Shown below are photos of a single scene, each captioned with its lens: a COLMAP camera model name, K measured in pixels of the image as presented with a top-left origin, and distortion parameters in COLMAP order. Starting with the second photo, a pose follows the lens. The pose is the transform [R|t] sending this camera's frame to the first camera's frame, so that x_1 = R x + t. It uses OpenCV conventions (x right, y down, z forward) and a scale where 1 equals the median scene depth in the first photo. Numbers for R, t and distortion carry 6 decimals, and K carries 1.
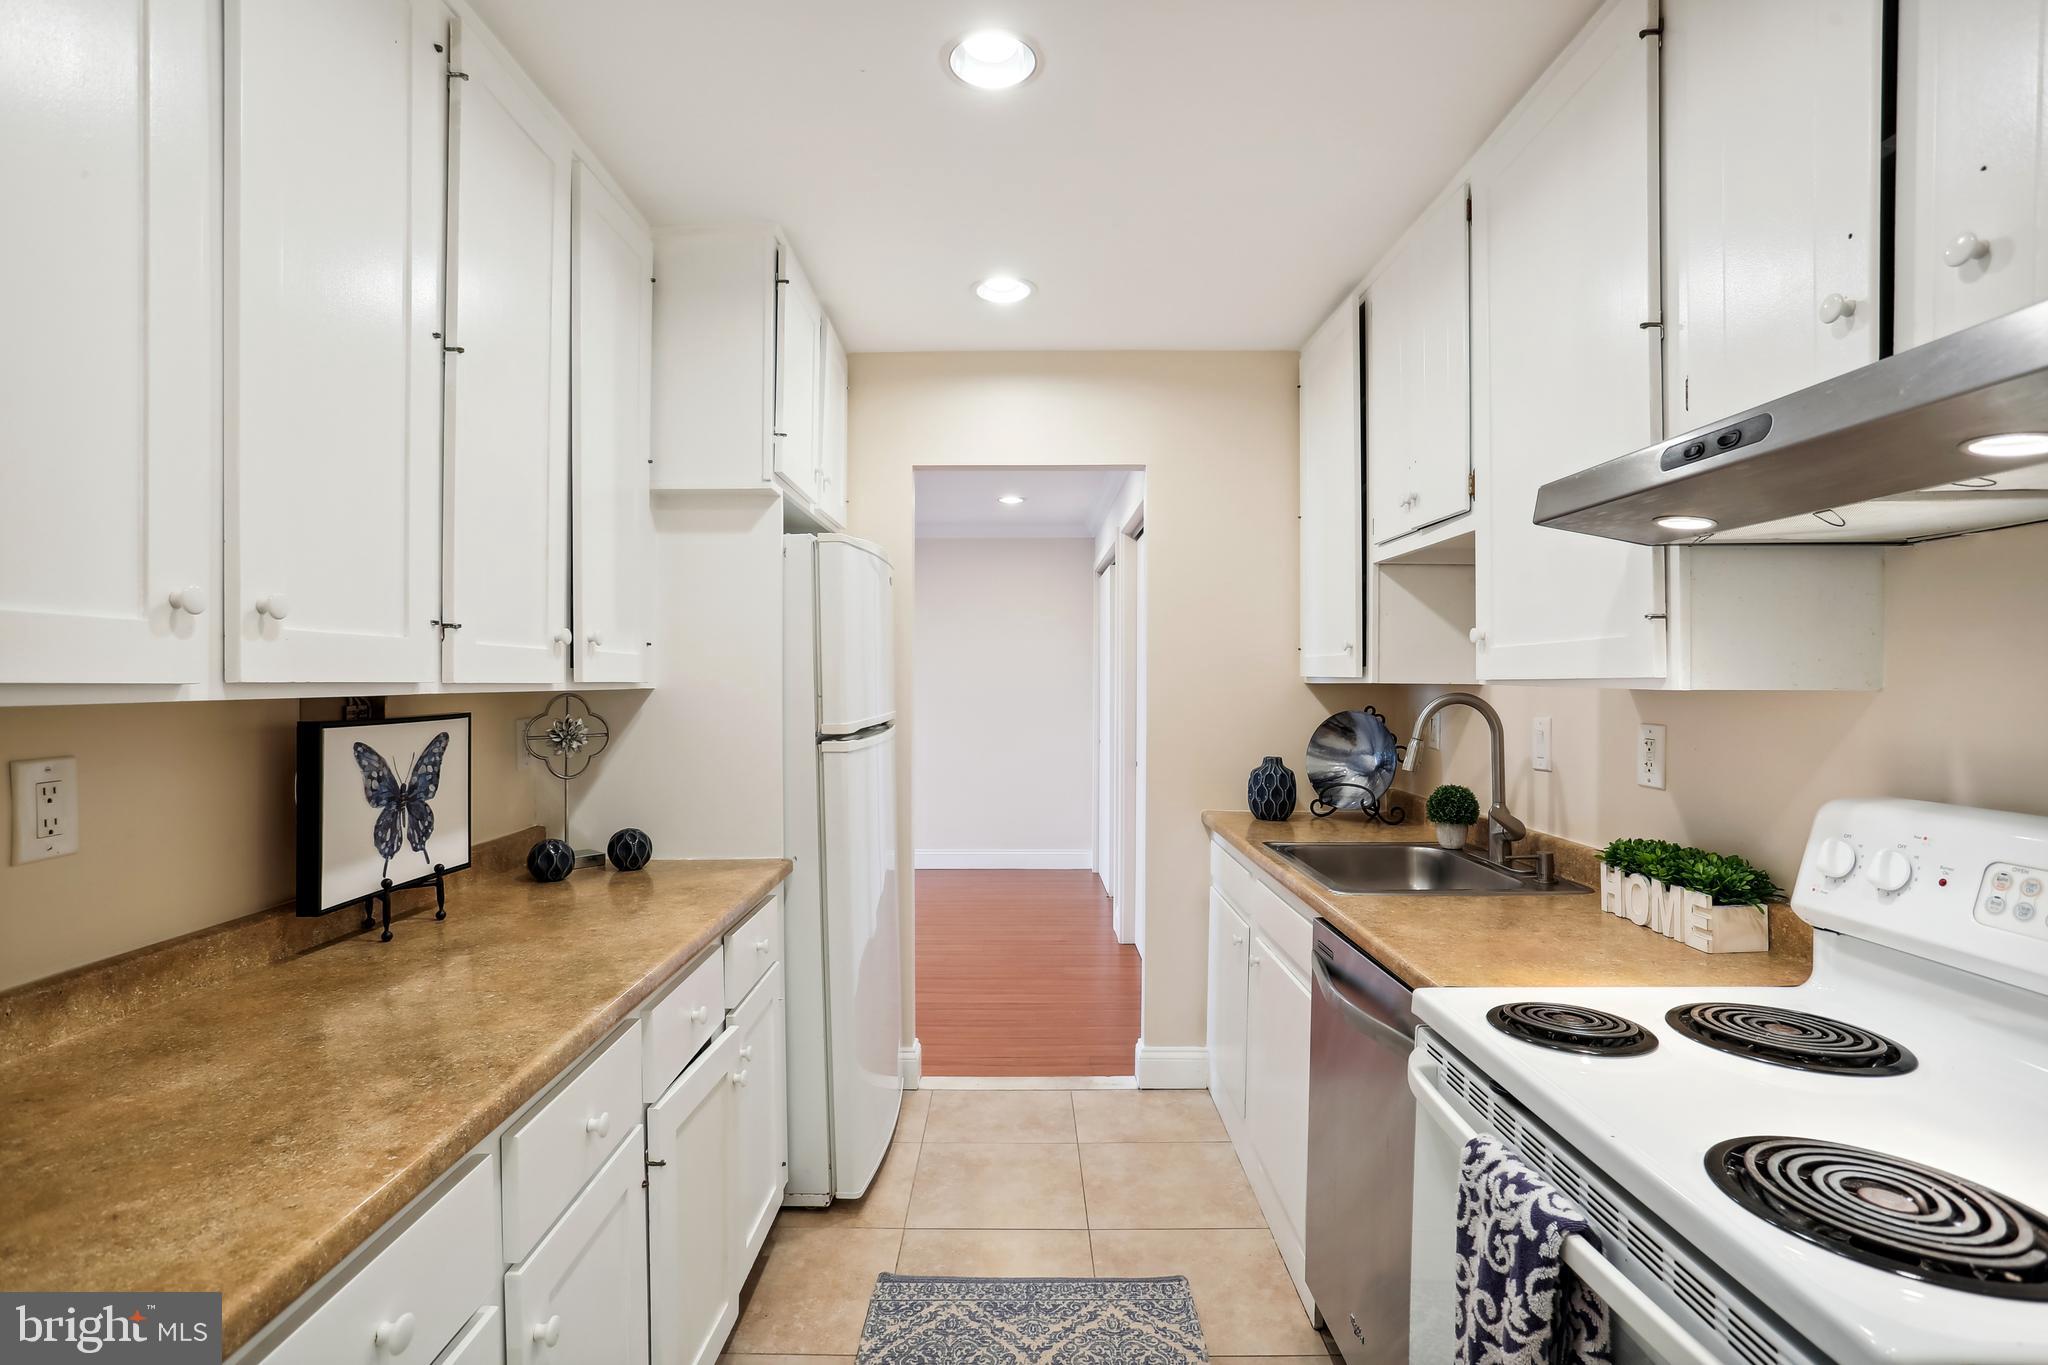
lens RADIAL K [[982.8, 0, 1018.8], [0, 982.8, 698.5], [0, 0, 1]] dist [-0.061693, 0.038795]
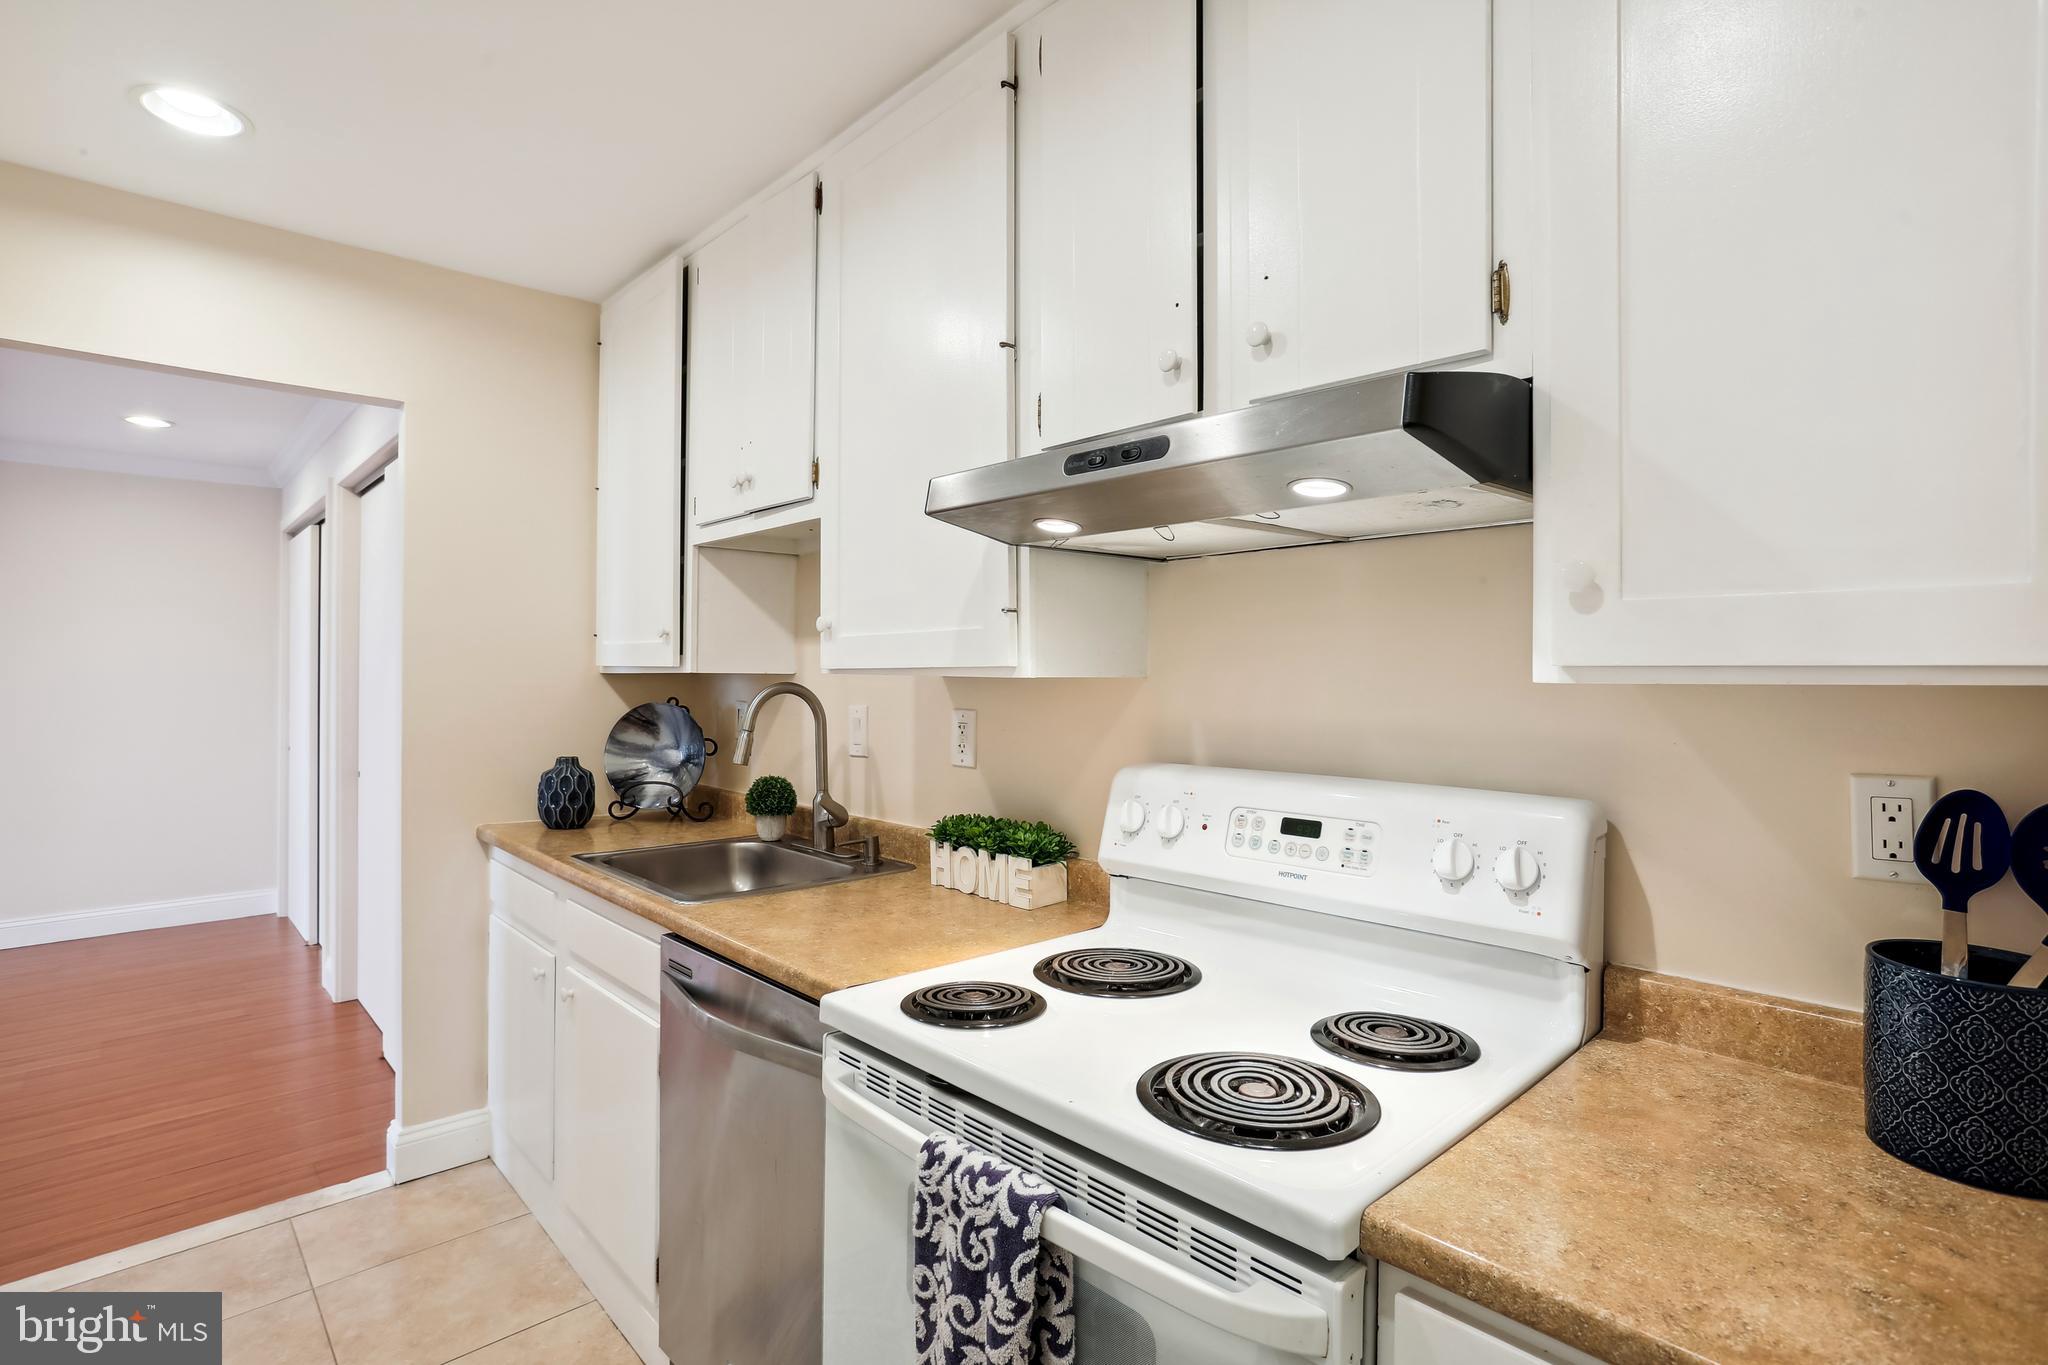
lens RADIAL K [[1008.3, 0, 1013.5], [0, 1008.3, 675.7], [0, 0, 1]] dist [-0.059526, 0.039181]
pose [[0.740334, -0.001953, 0.672236, -0.067986], [0.011480, 0.999887, -0.009738, 0.000083], [-0.672141, 0.014927, 0.740273, 0.096507]]
